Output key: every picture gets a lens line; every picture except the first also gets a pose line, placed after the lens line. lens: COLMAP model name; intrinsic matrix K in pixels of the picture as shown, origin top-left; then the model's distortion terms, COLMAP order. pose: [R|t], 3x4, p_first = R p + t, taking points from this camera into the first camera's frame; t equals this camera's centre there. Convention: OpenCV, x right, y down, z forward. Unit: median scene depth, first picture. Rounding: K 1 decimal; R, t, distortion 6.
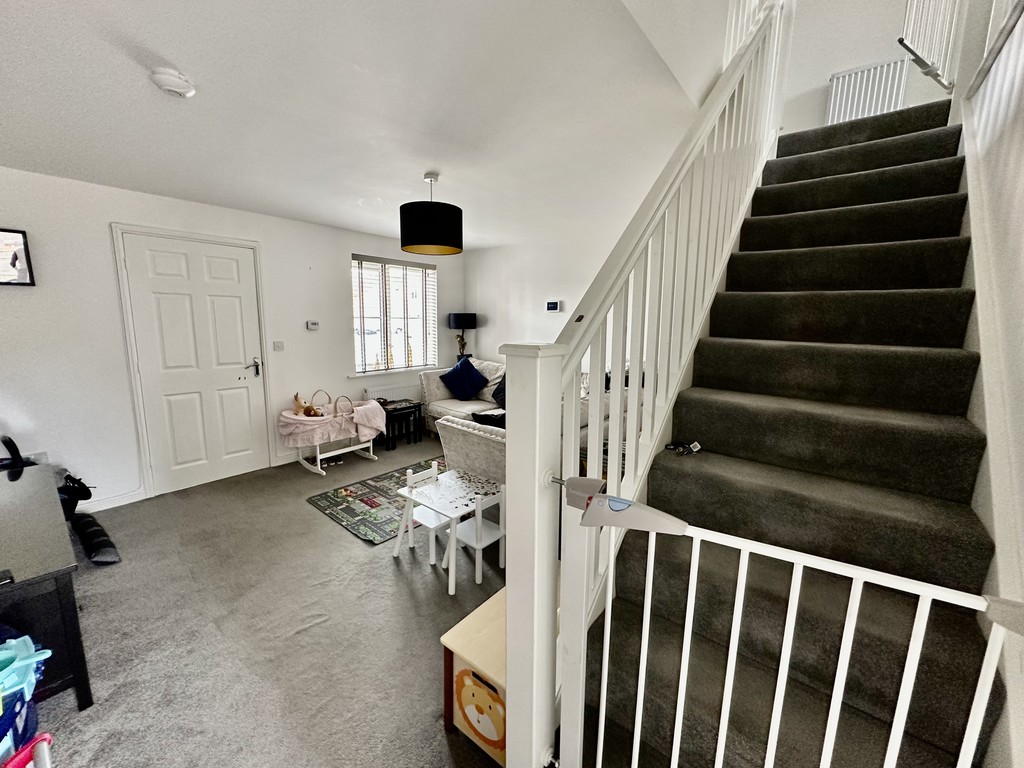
lens RADIAL K [[408.7, 0, 510.5], [0, 408.7, 381.7], [0, 0, 1]] dist [-0.002349, 0.000838]
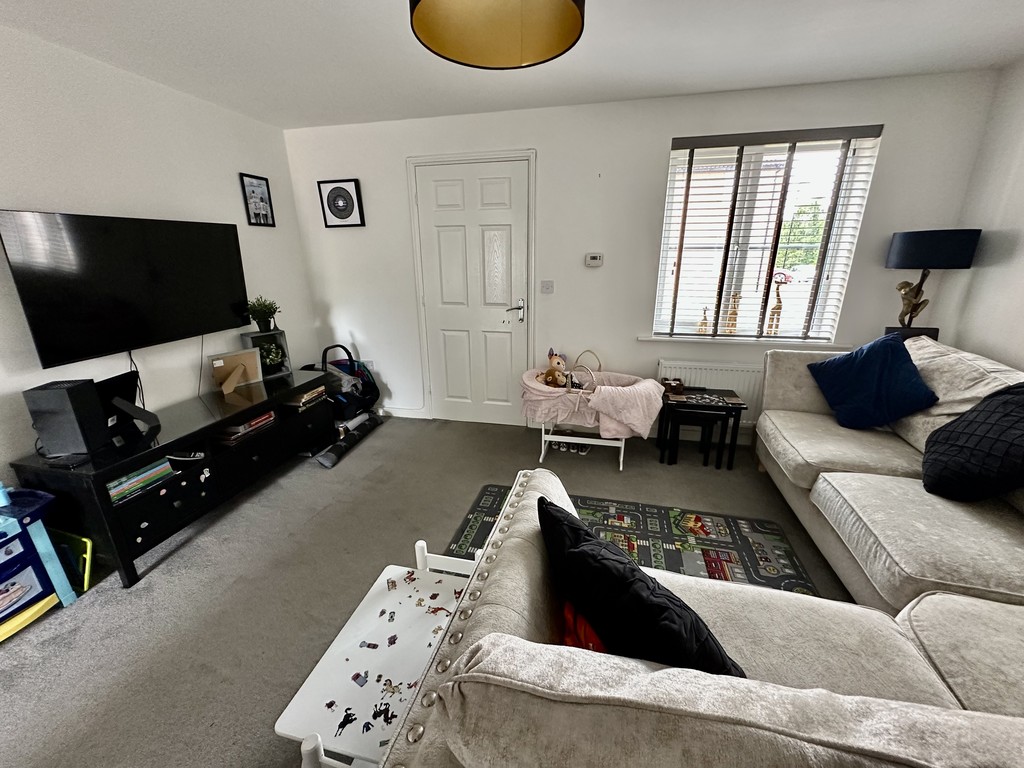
lens RADIAL K [[408.7, 0, 510.5], [0, 408.7, 381.7], [0, 0, 1]] dist [-0.002349, 0.000838]
pose [[0.444694, 0.248140, -0.860624, 0.136138], [-0.126287, 0.968630, 0.214027, -0.072705], [0.886735, 0.013509, 0.462081, 0.593683]]
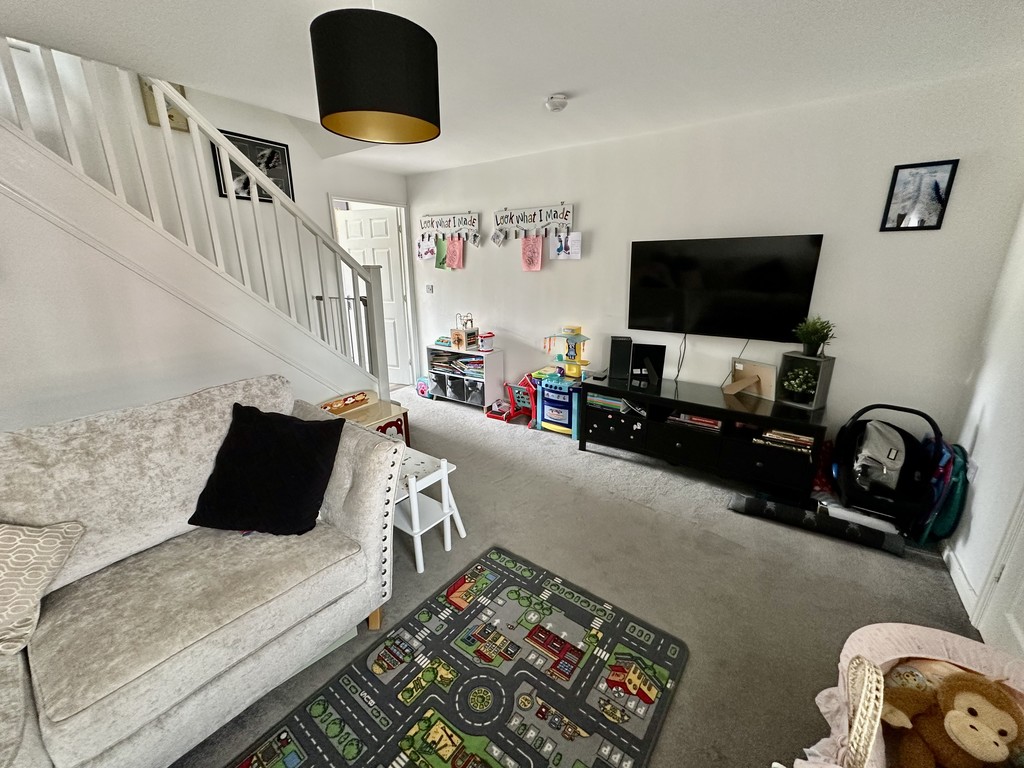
lens RADIAL K [[408.7, 0, 510.5], [0, 408.7, 381.7], [0, 0, 1]] dist [-0.002349, 0.000838]
pose [[-0.998190, 0.001640, -0.060116, -0.227507], [-0.024636, 0.900752, 0.433634, -0.181982], [0.054861, 0.434330, -0.899082, 1.139522]]
